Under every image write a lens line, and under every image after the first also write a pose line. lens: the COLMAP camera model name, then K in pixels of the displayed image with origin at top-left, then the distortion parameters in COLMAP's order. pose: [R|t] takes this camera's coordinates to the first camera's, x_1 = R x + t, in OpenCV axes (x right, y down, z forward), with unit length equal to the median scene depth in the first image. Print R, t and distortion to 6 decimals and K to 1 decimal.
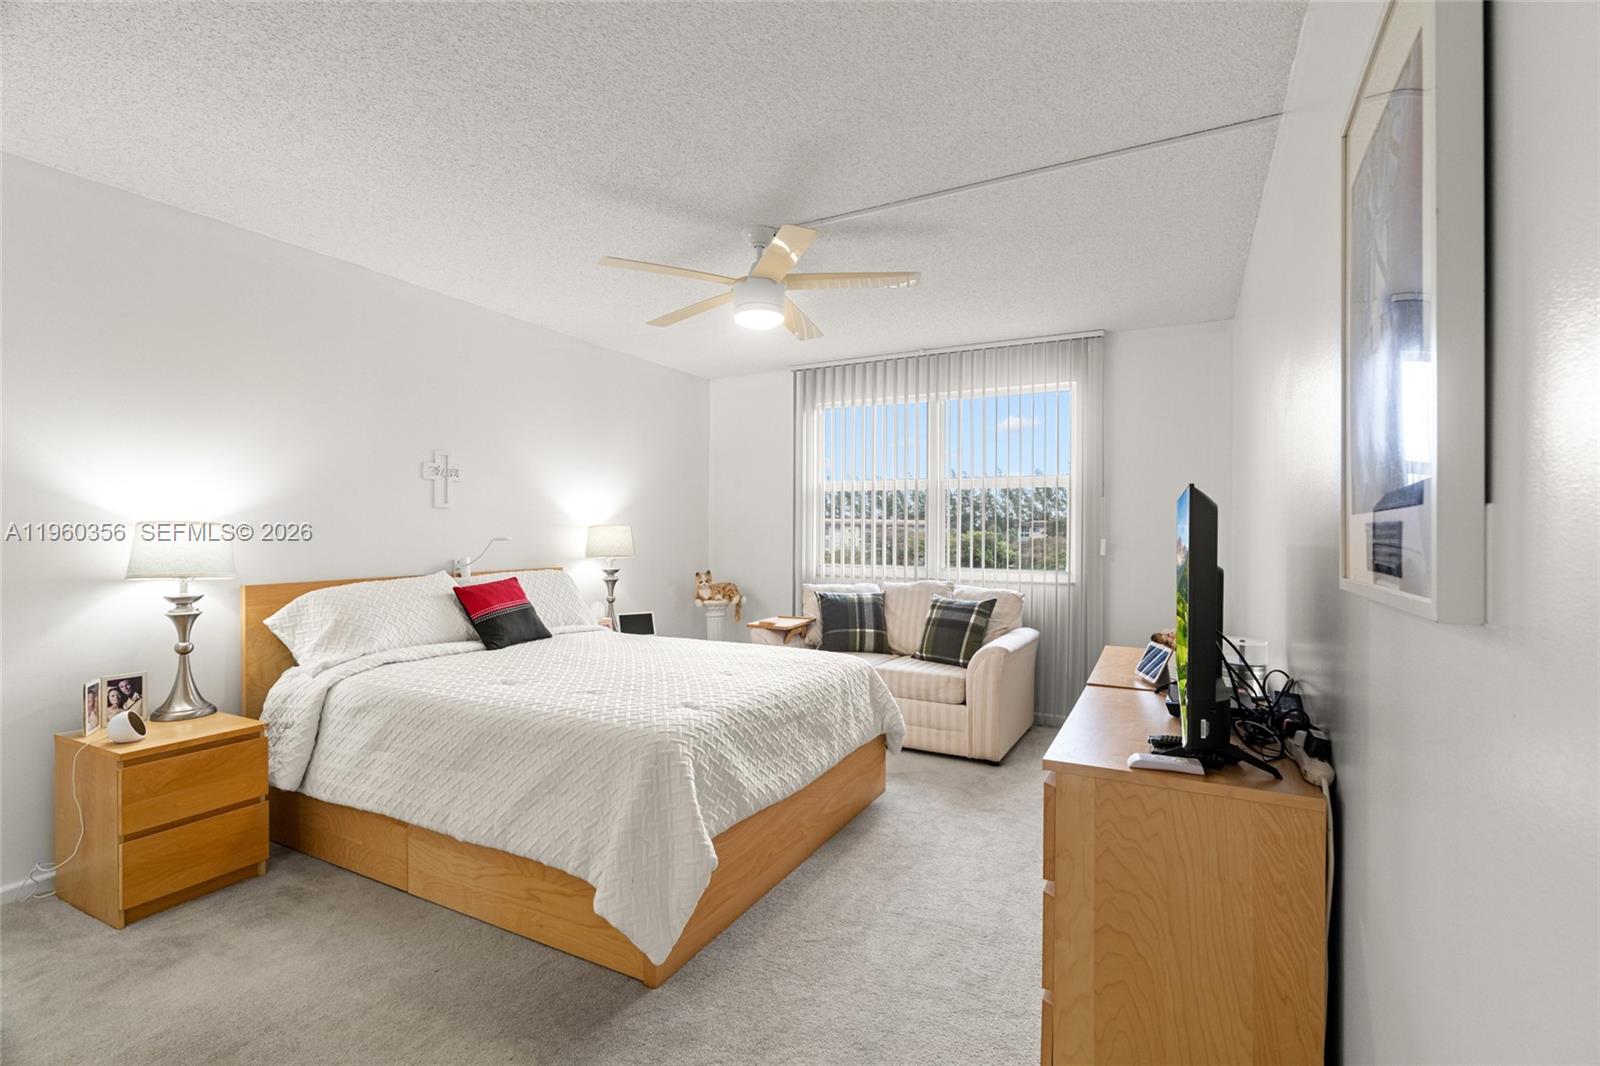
lens RADIAL K [[722.2, 0, 800.0], [0, 722.2, 533.0], [0, 0, 1]] dist [-0.006259, 0.000627]
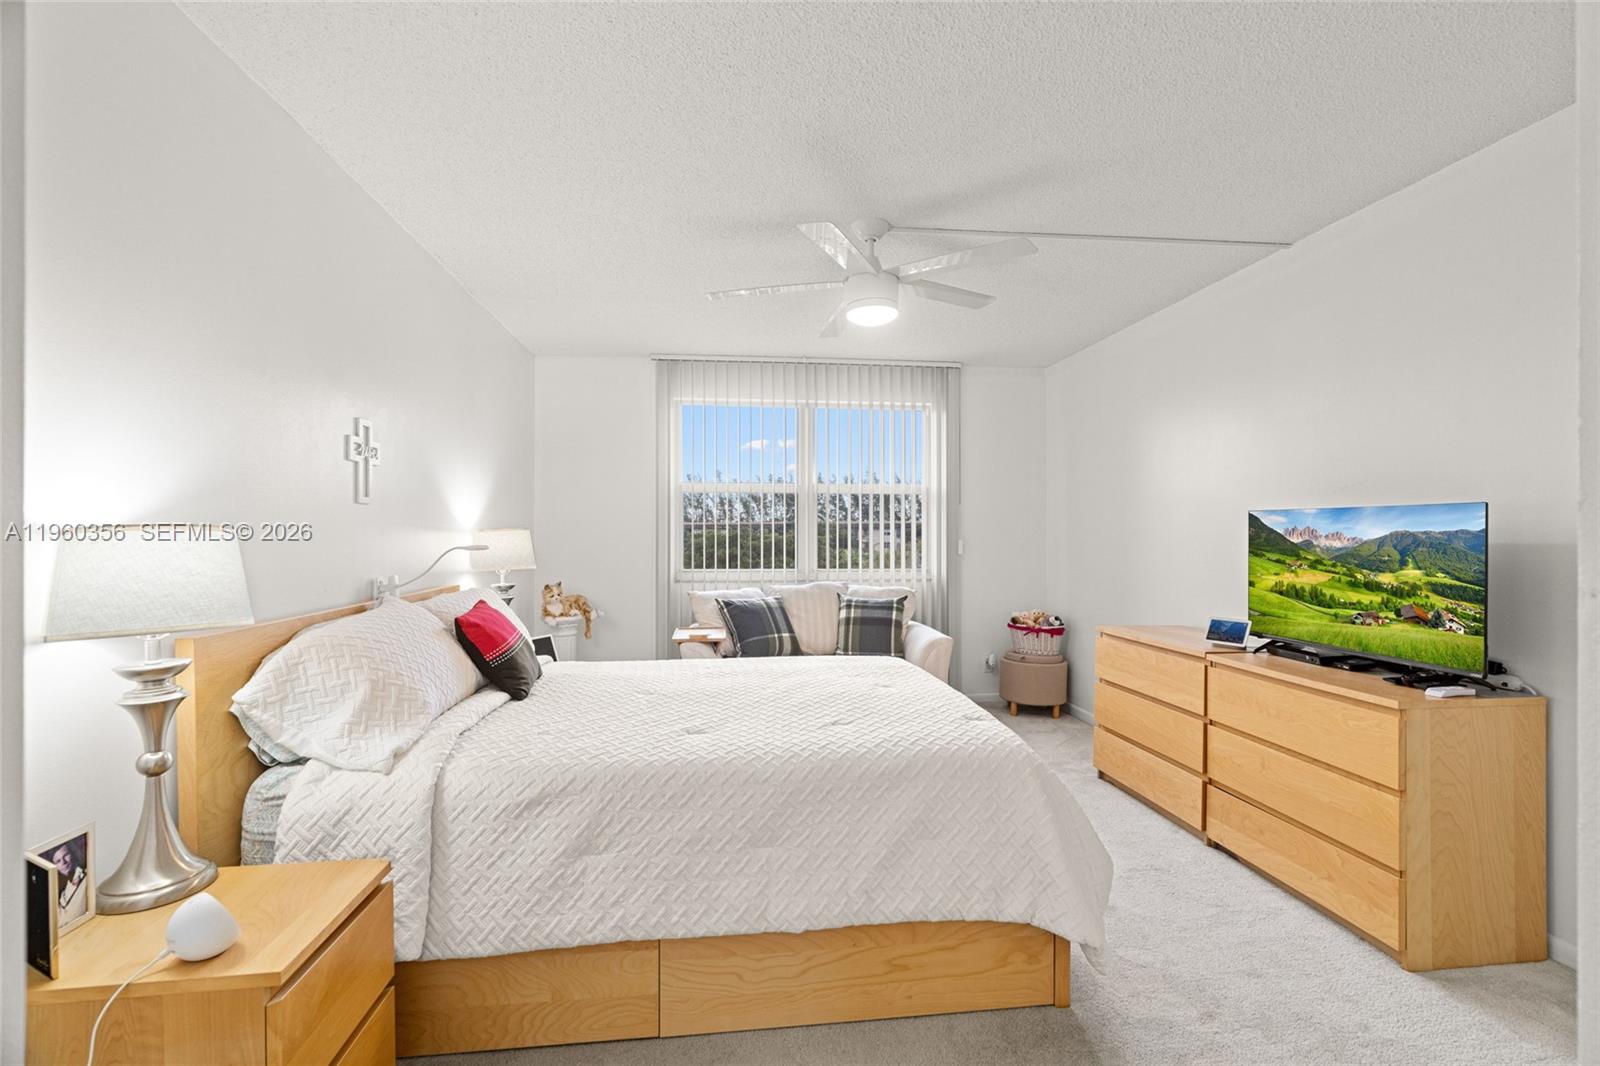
lens RADIAL K [[722.2, 0, 800.0], [0, 722.2, 533.0], [0, 0, 1]] dist [-0.006259, 0.000627]
pose [[0.823201, -0.004697, 0.567730, -0.553558], [0.005901, 0.999983, -0.000283, -0.005154], [-0.567719, 0.003583, 0.823215, 0.211434]]
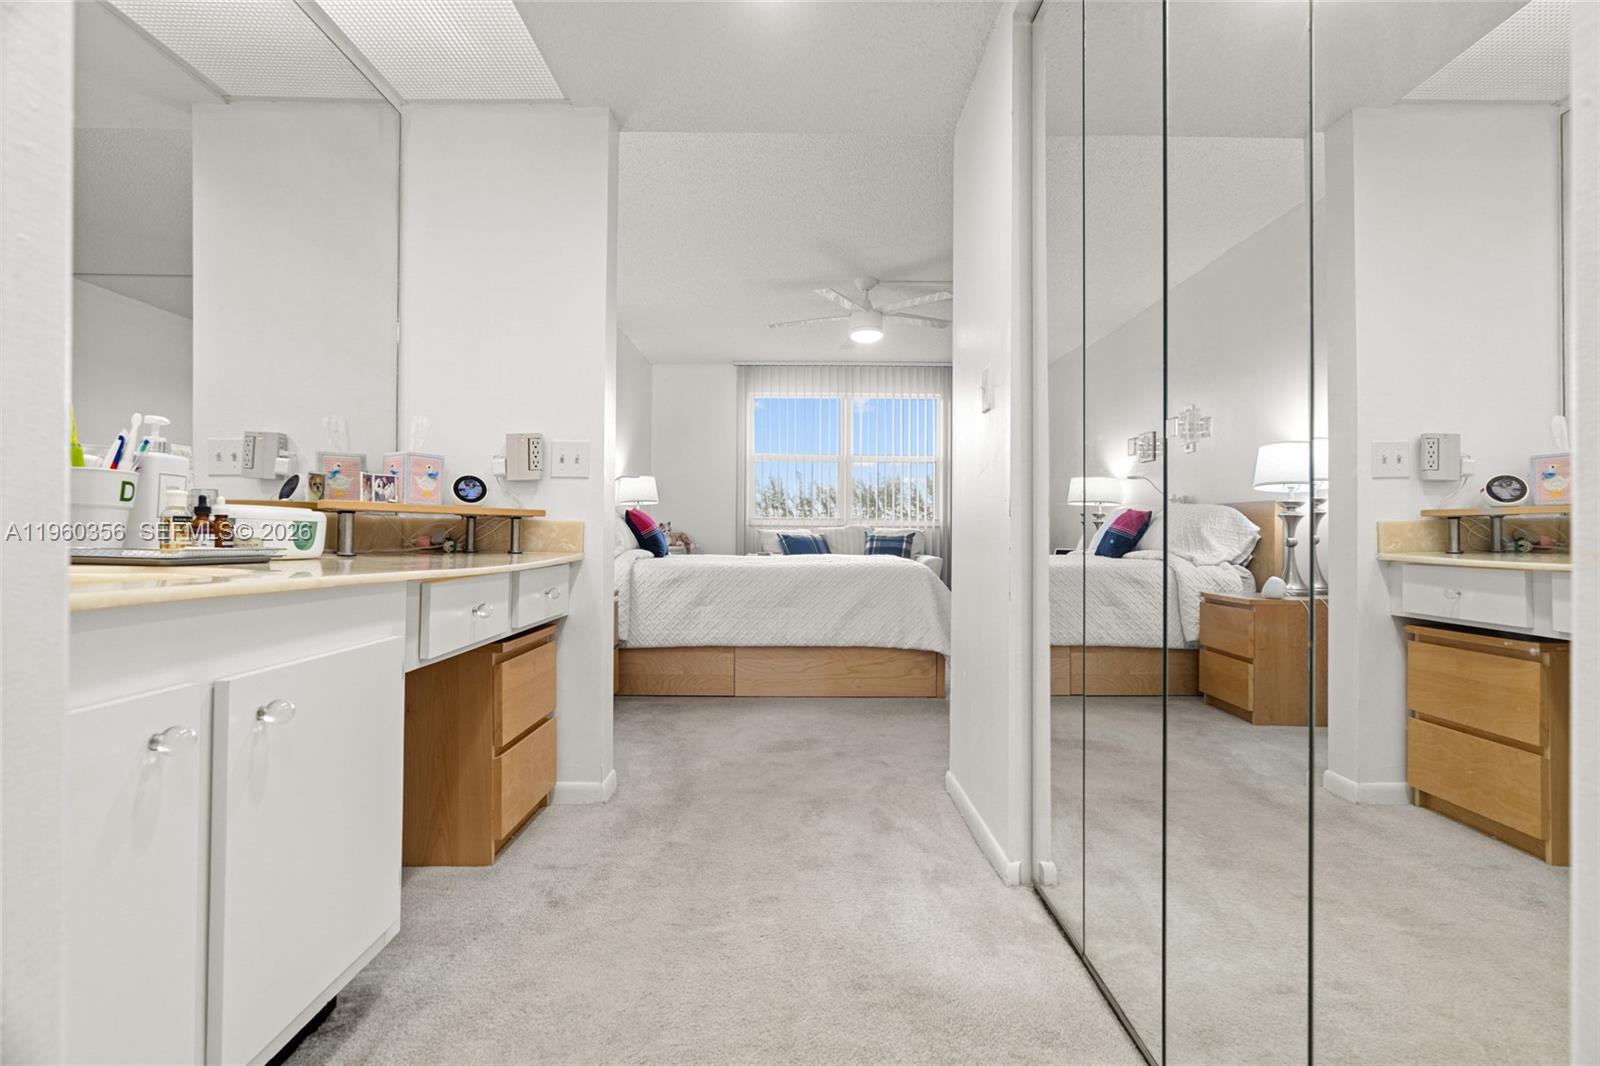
lens RADIAL K [[722.2, 0, 800.0], [0, 722.2, 533.0], [0, 0, 1]] dist [-0.006259, 0.000627]
pose [[0.881004, 0.001758, 0.473105, -0.748445], [-0.000419, 0.999996, -0.002935, 0.109479], [-0.473108, 0.002387, 0.881001, -0.252091]]
